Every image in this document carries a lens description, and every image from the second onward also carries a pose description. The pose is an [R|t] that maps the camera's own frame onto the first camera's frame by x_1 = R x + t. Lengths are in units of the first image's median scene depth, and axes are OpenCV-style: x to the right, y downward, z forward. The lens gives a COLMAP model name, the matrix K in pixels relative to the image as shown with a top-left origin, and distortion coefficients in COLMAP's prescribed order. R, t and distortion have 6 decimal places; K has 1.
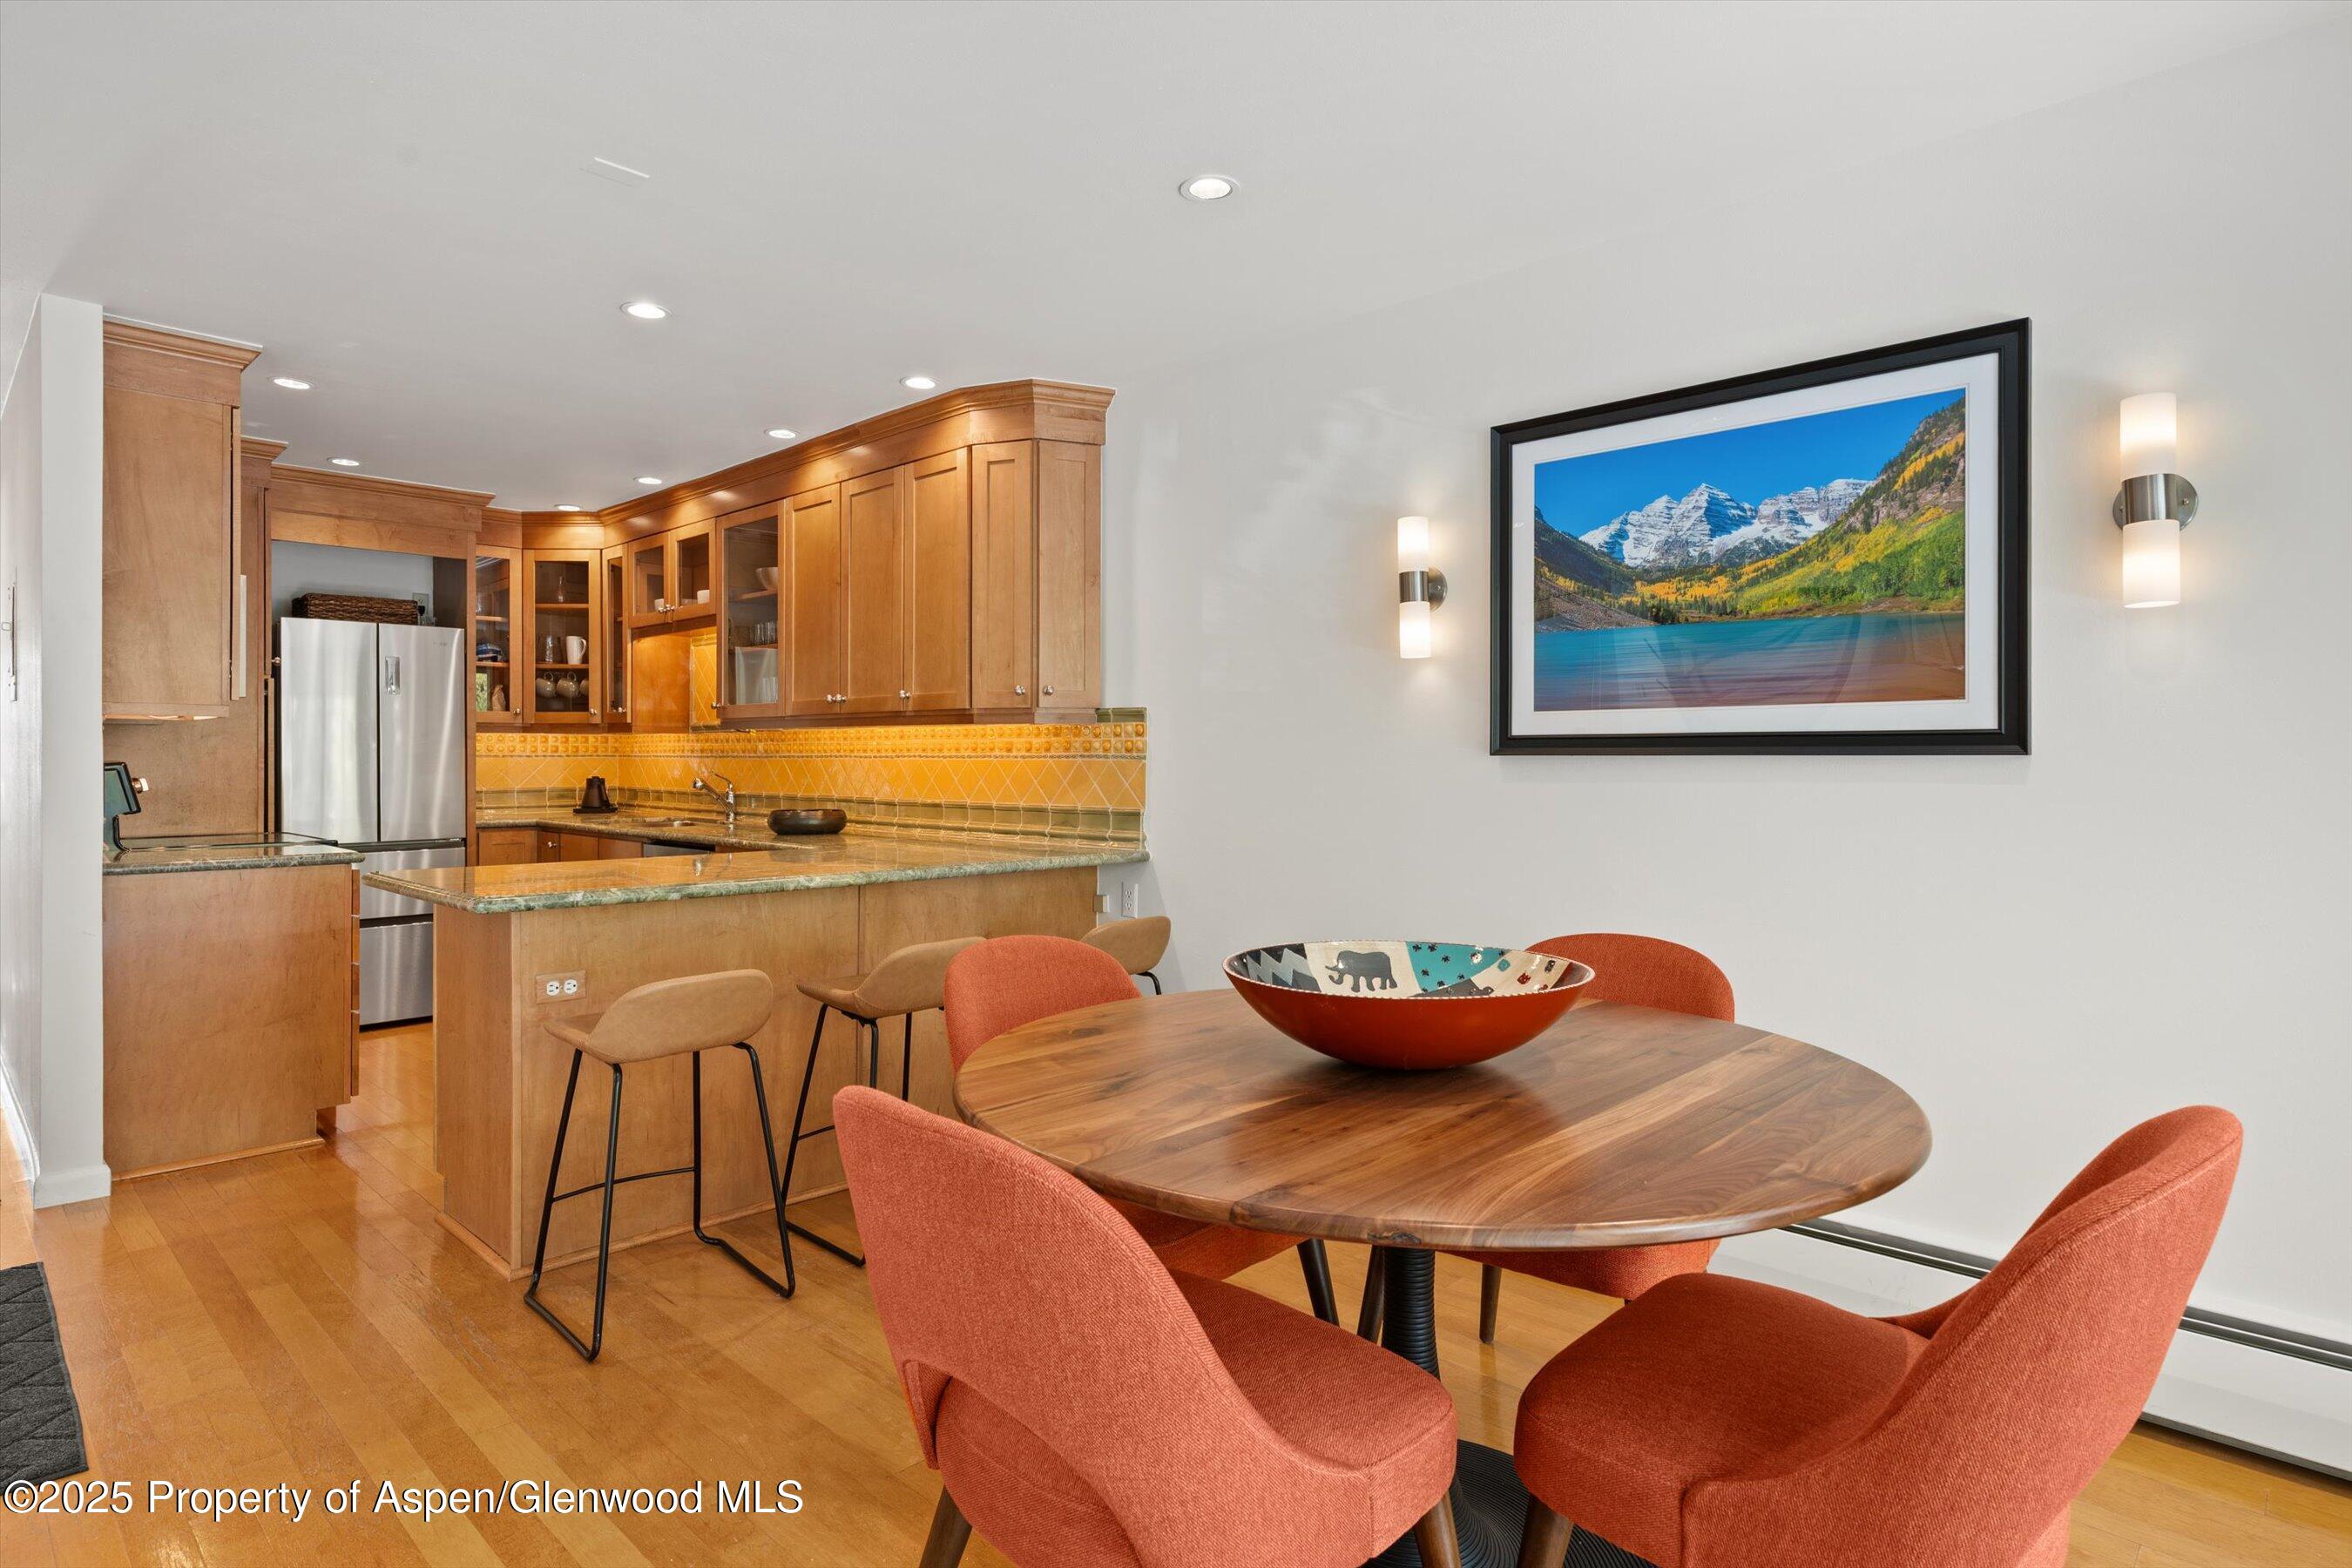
lens RADIAL K [[1242.6, 0, 1175.3], [0, 1242.6, 756.8], [0, 0, 1]] dist [-0.000031, 0.001984]
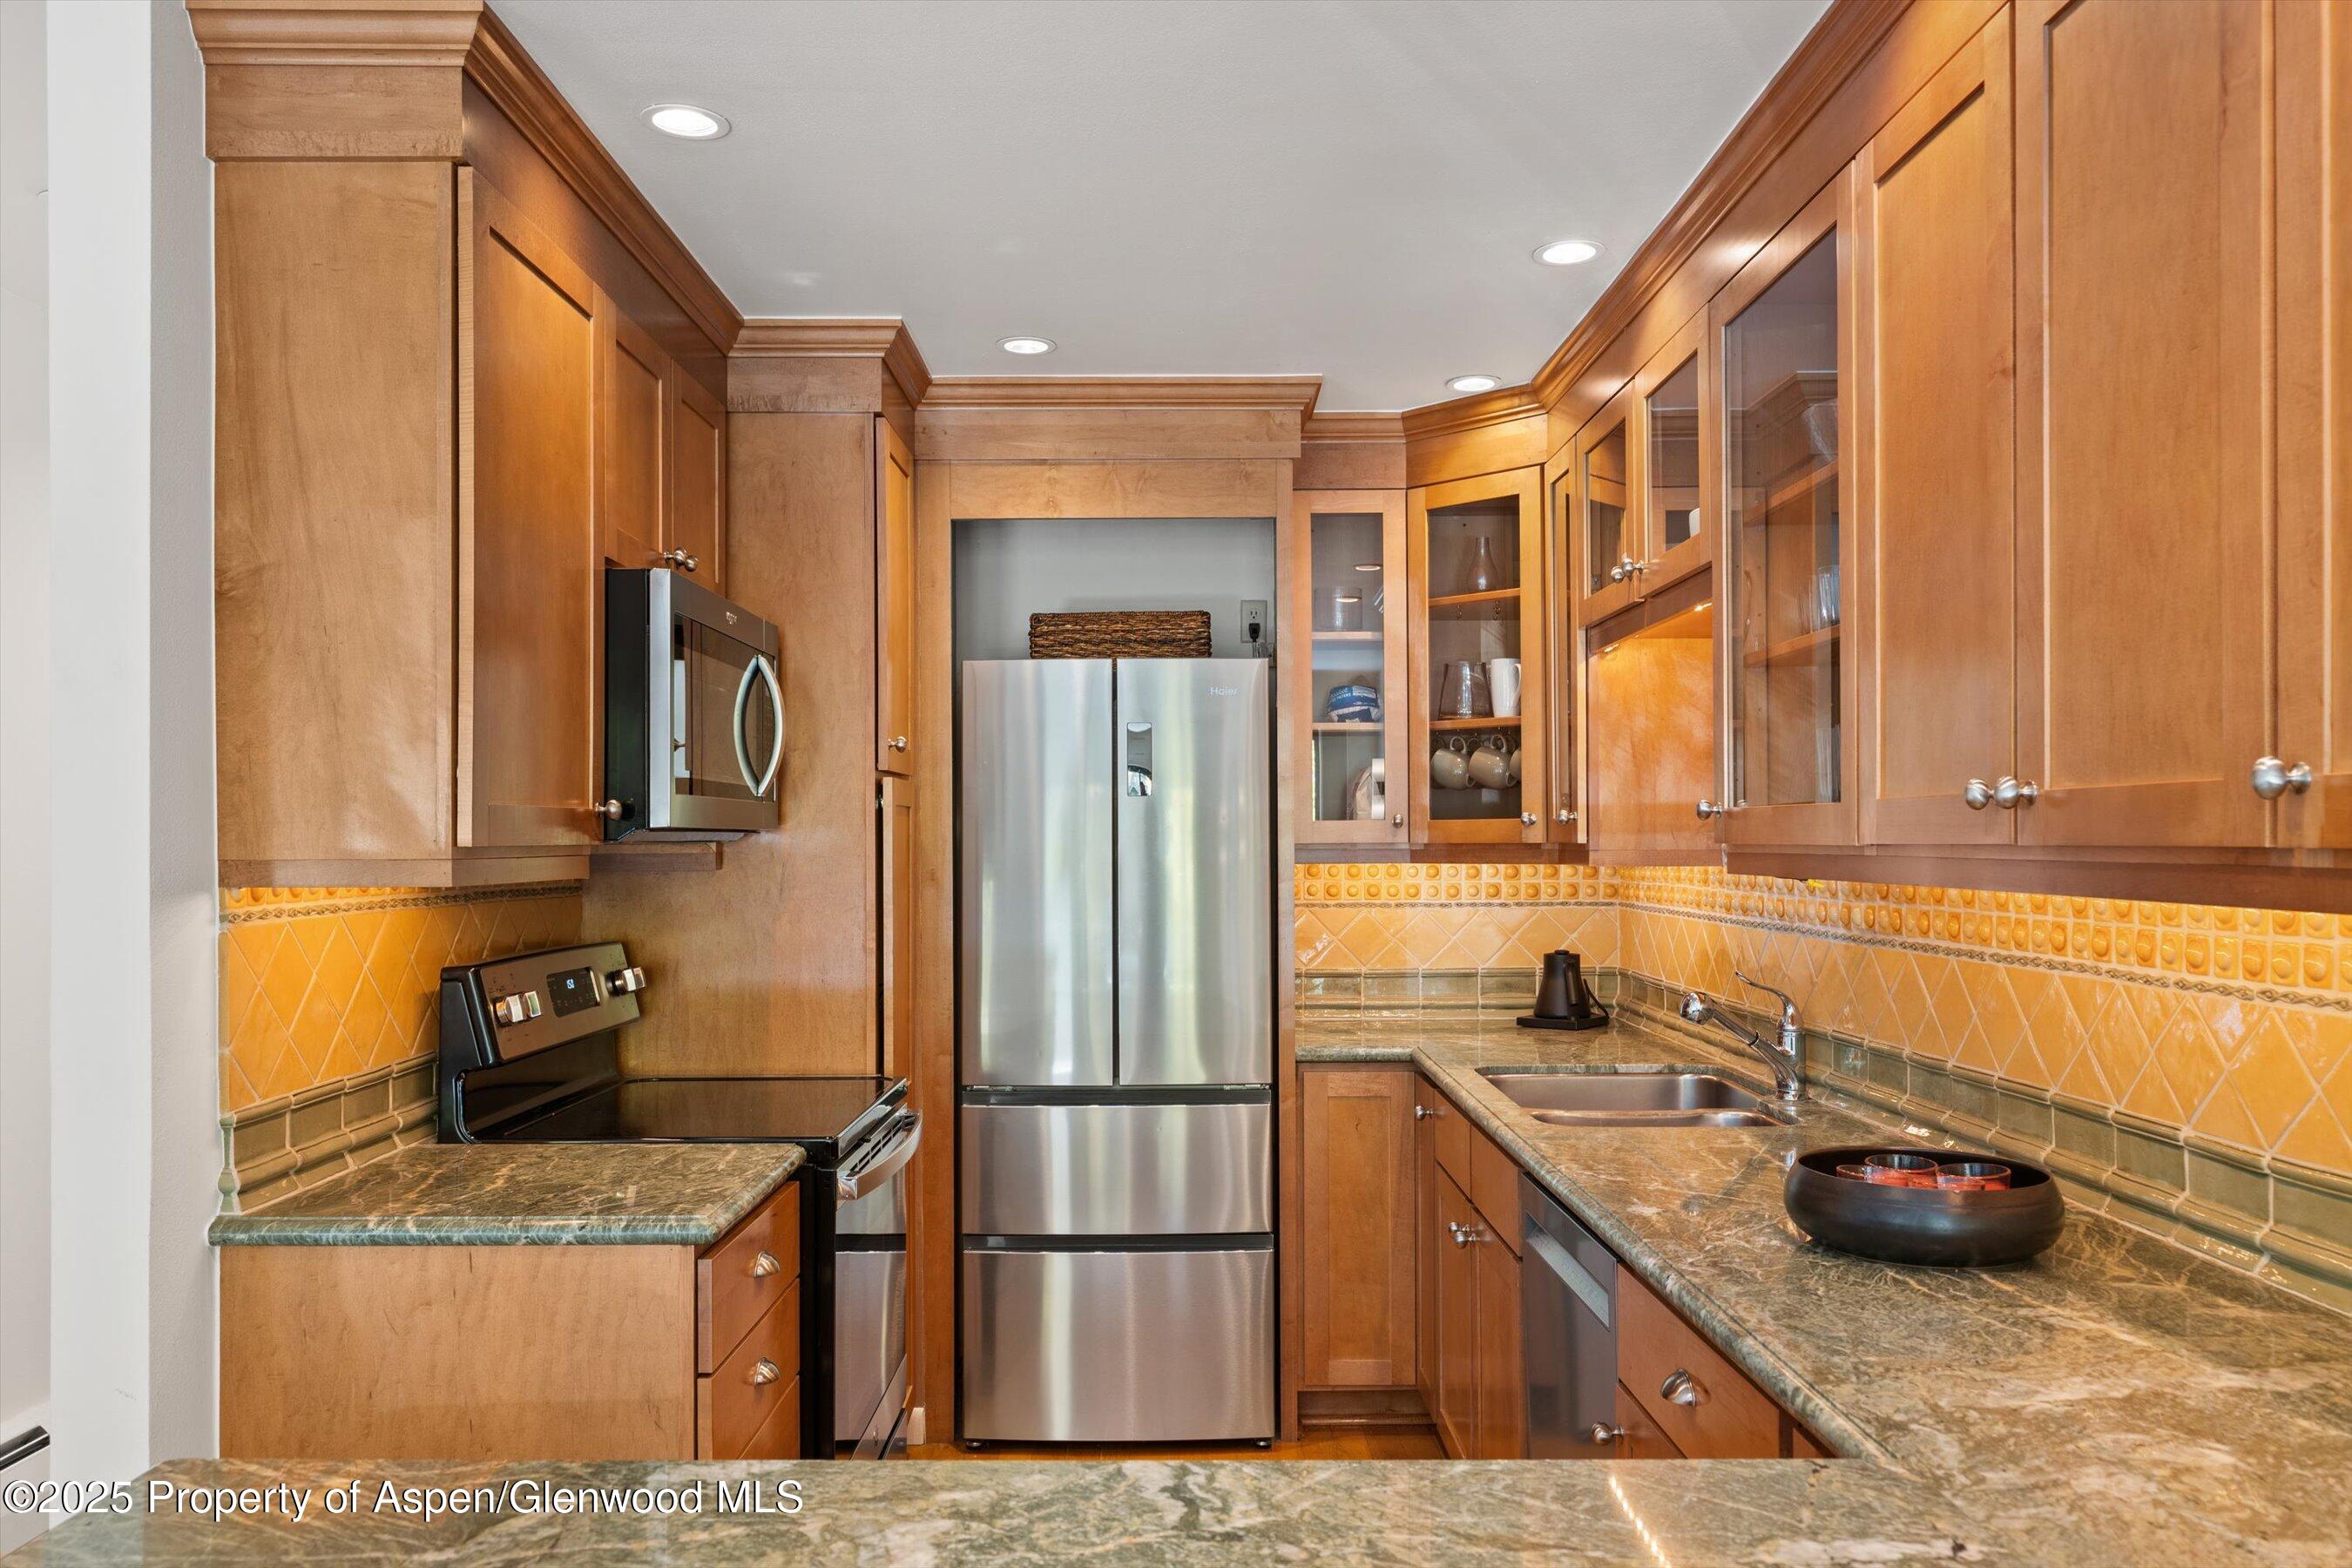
lens RADIAL K [[1744.6, 0, 1172.6], [0, 1744.6, 836.7], [0, 0, 1]] dist [-0.001558, 0.001258]
pose [[0.692772, -0.005816, -0.721133, -0.161591], [0.004251, 0.999983, -0.003981, -0.047539], [0.721144, -0.000308, 0.692785, 0.793116]]
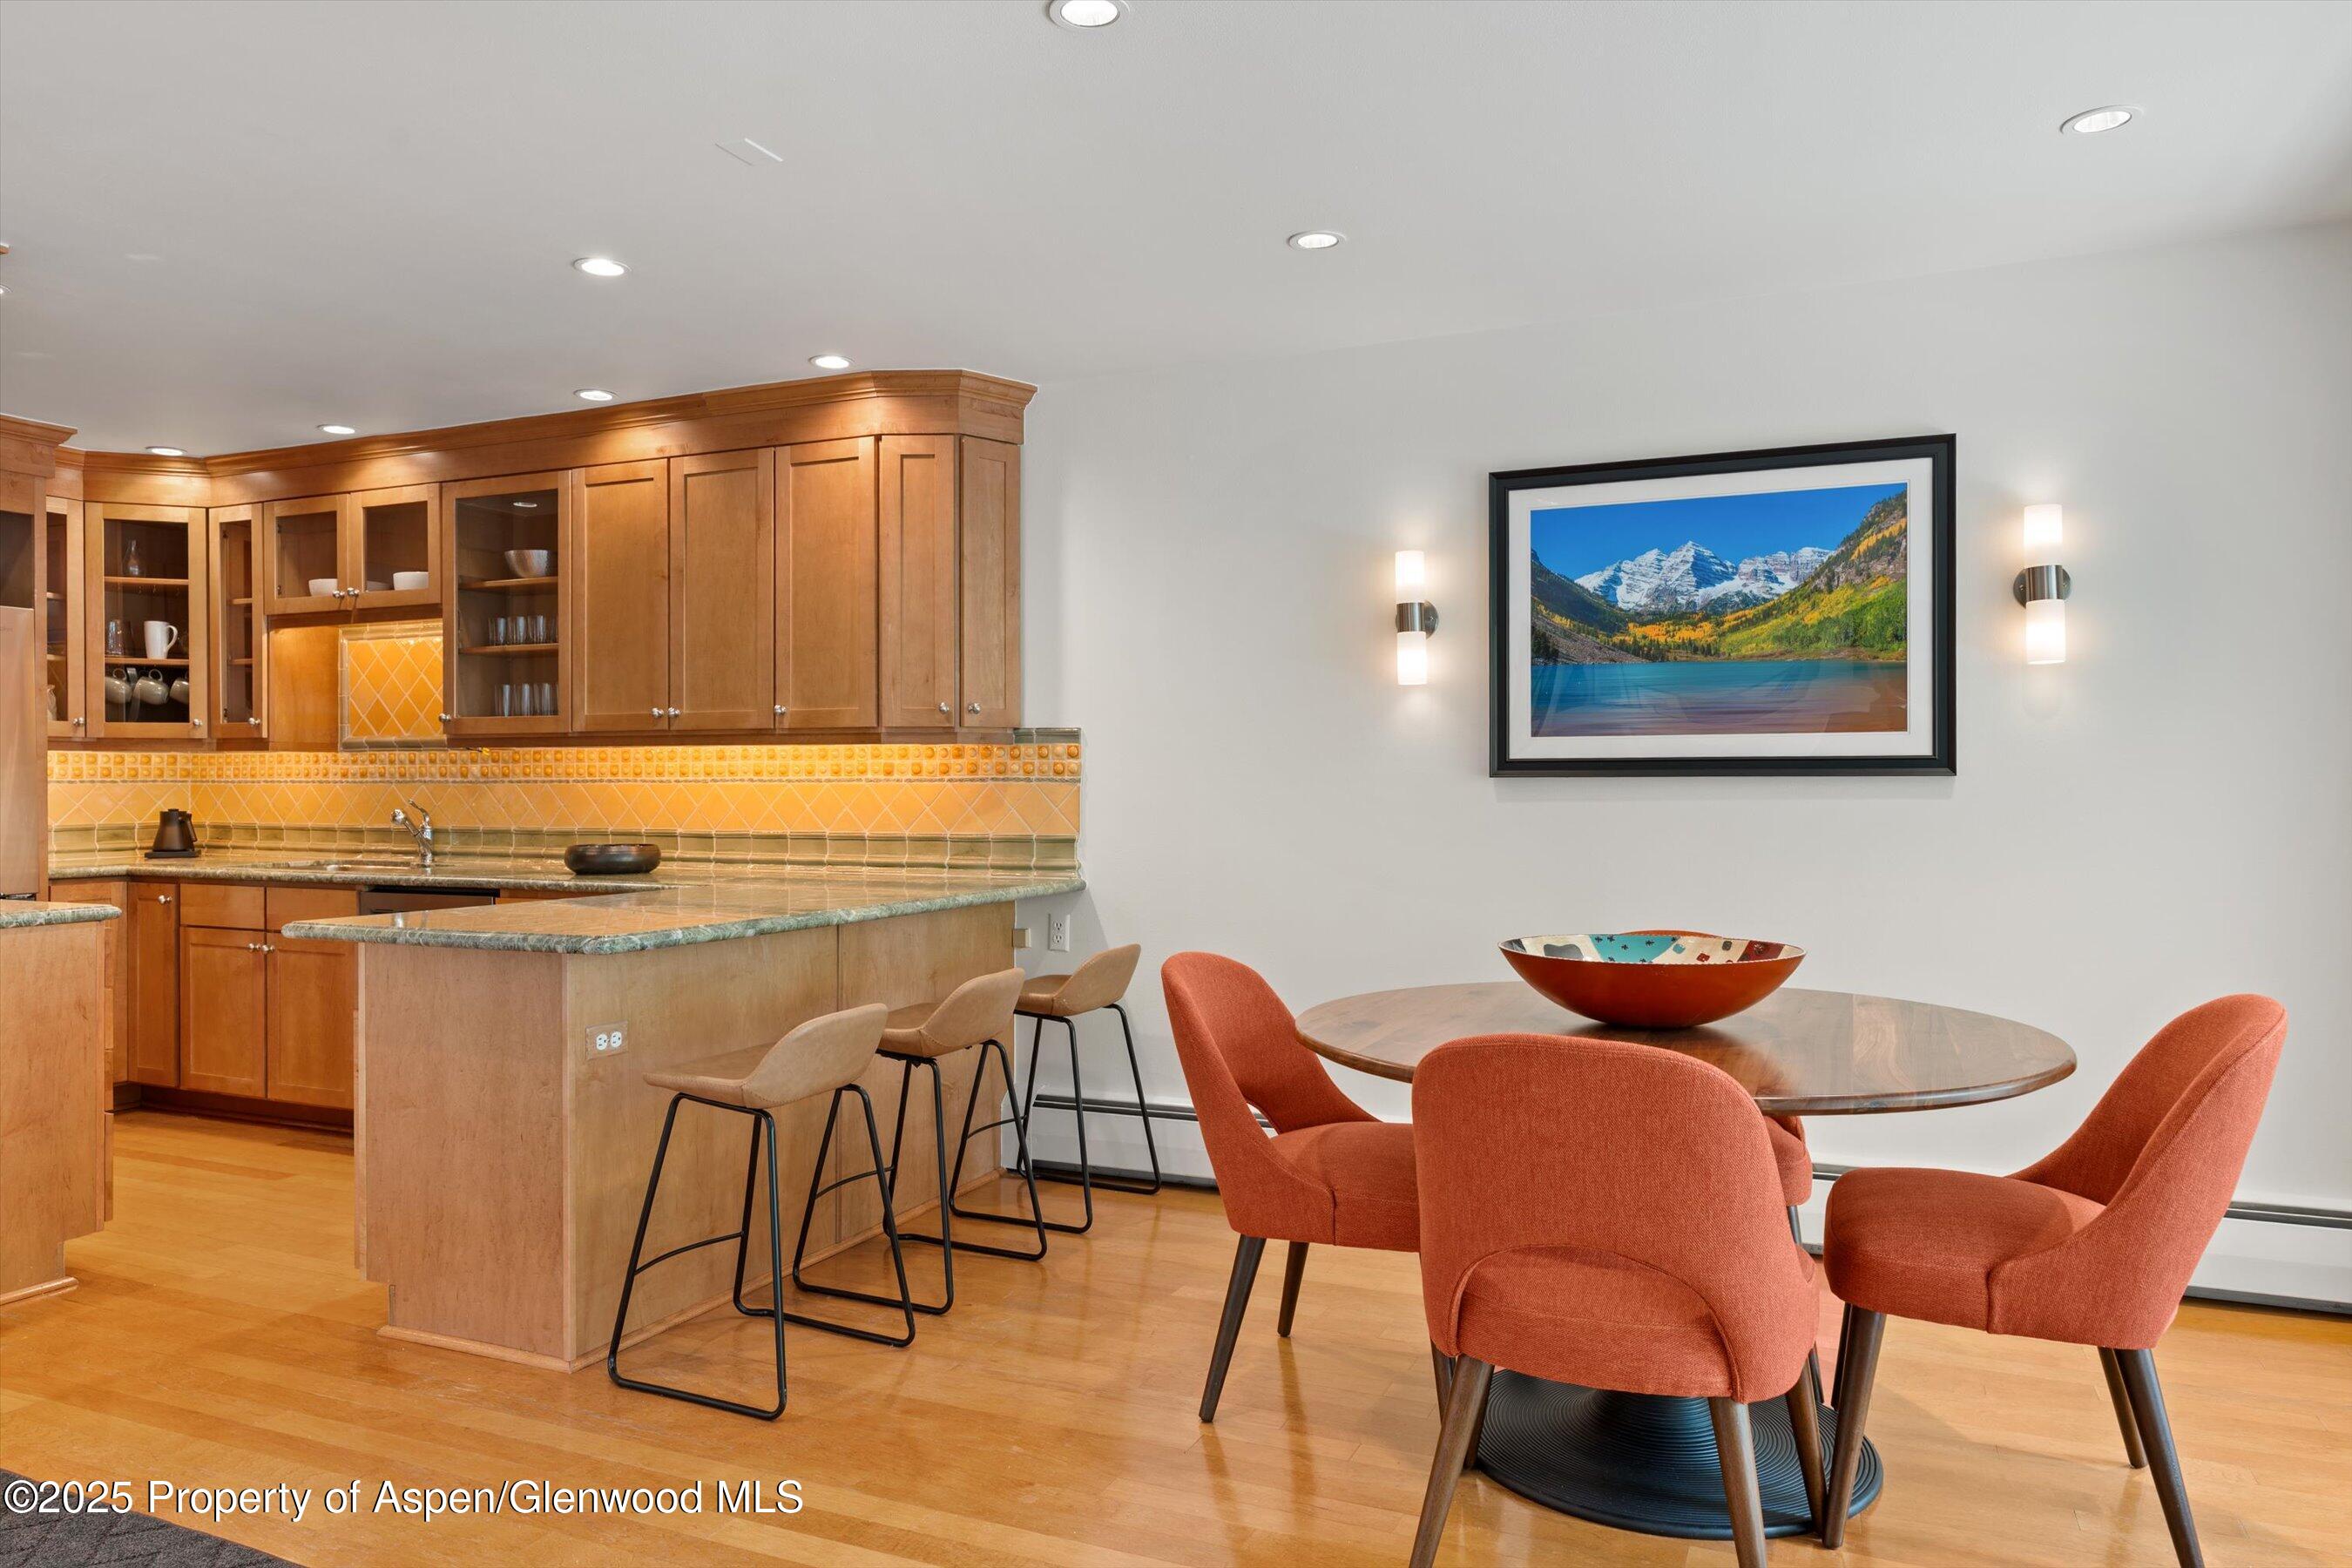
lens RADIAL K [[1532.0, 0, 1176.0], [0, 1532.0, 784.0], [0, 0, 1]] dist [0.001888, 0.000796]
pose [[0.939638, -0.003609, 0.342152, -0.397577], [0.002981, 0.999993, 0.002362, 0.000748], [-0.342158, -0.001200, 0.939642, -0.135785]]
